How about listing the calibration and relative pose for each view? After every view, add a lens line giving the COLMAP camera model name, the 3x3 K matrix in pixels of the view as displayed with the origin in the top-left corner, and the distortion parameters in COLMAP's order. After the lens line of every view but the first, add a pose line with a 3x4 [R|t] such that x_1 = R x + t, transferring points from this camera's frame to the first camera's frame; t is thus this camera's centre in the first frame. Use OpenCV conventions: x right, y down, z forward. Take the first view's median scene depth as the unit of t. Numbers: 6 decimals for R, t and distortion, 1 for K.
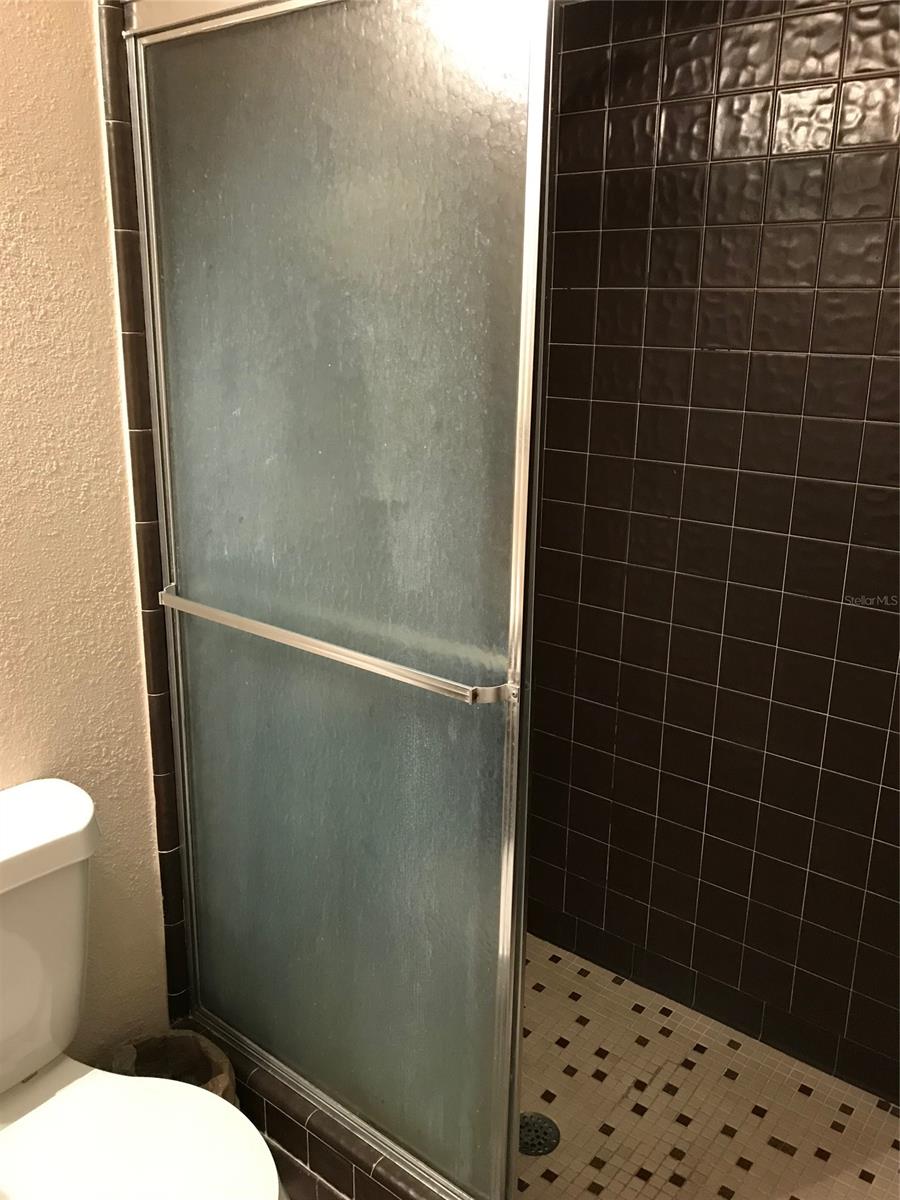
lens RADIAL K [[980.9, 0, 448.8], [0, 980.9, 575.9], [0, 0, 1]] dist [0.051384, -0.069052]
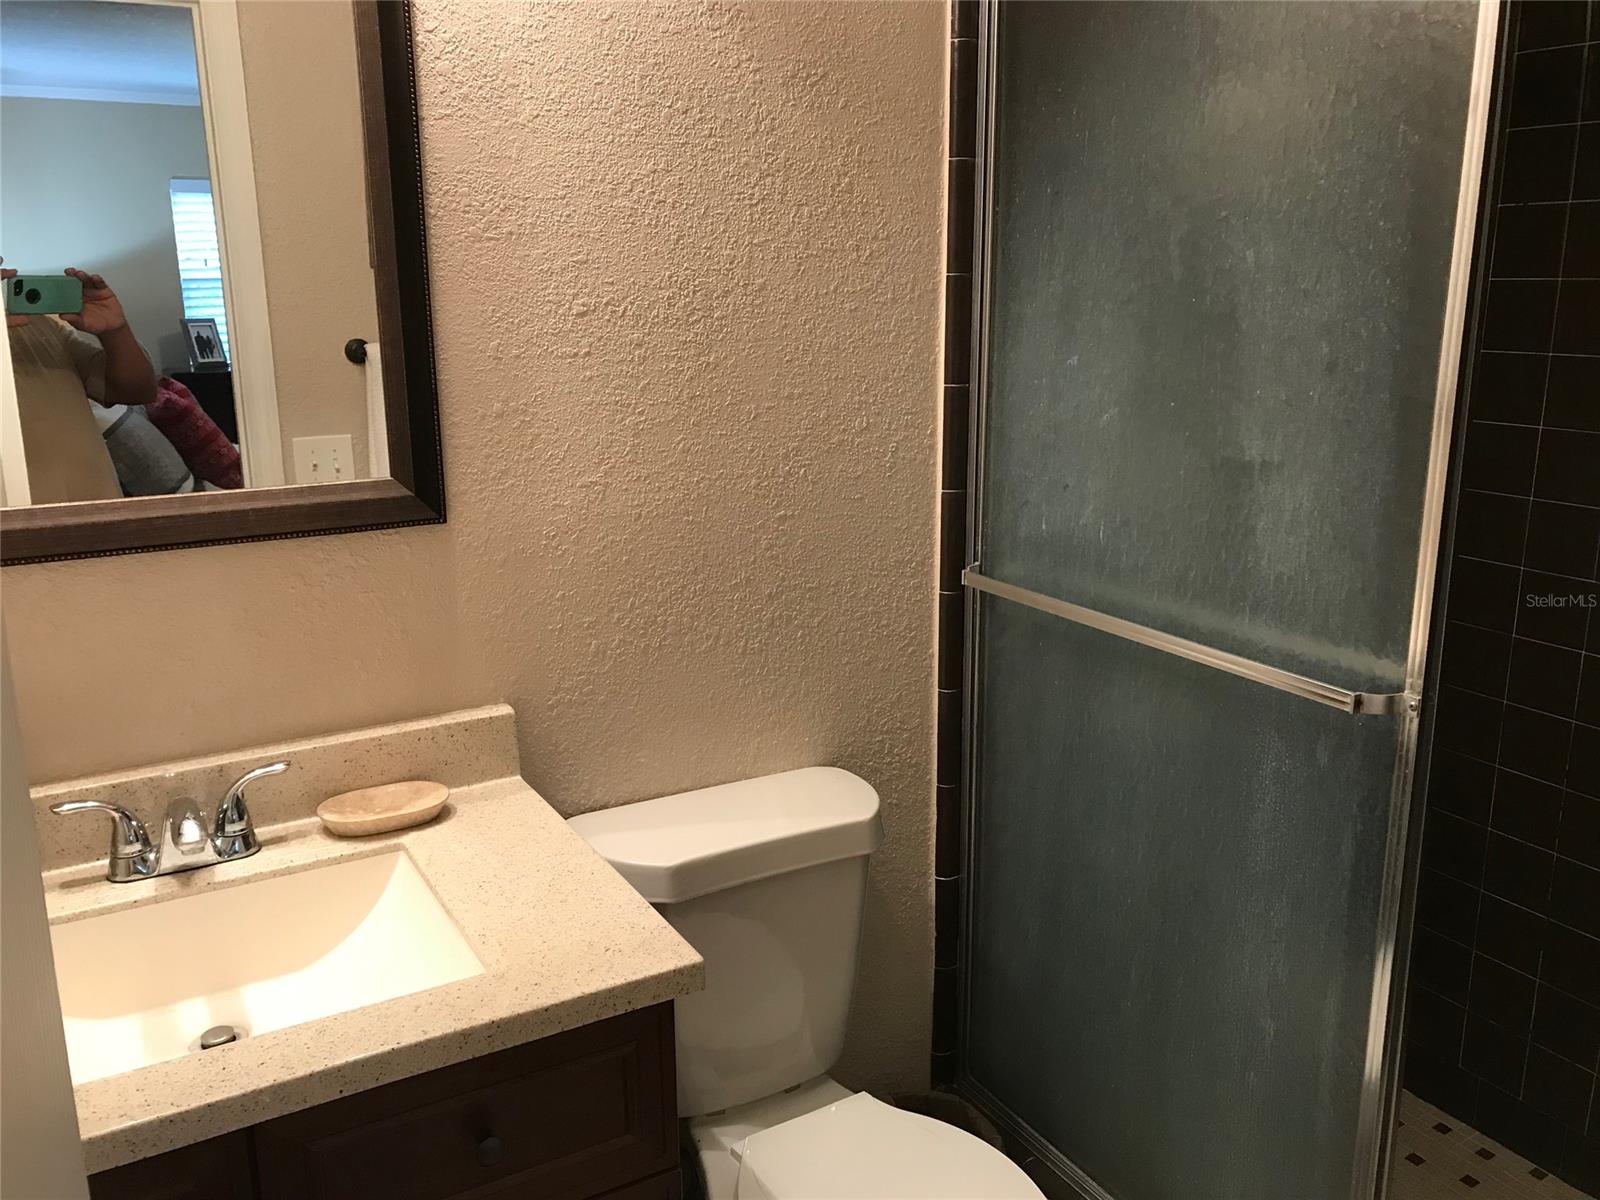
lens RADIAL K [[1307.8, 0, 780.9], [0, 1307.8, 585.3], [0, 0, 1]] dist [0.051384, -0.069052]
pose [[0.927307, 0.063640, -0.368852, -0.016665], [-0.076081, 0.996915, -0.019268, 0.071091], [0.366489, 0.045930, 0.929288, -0.148990]]
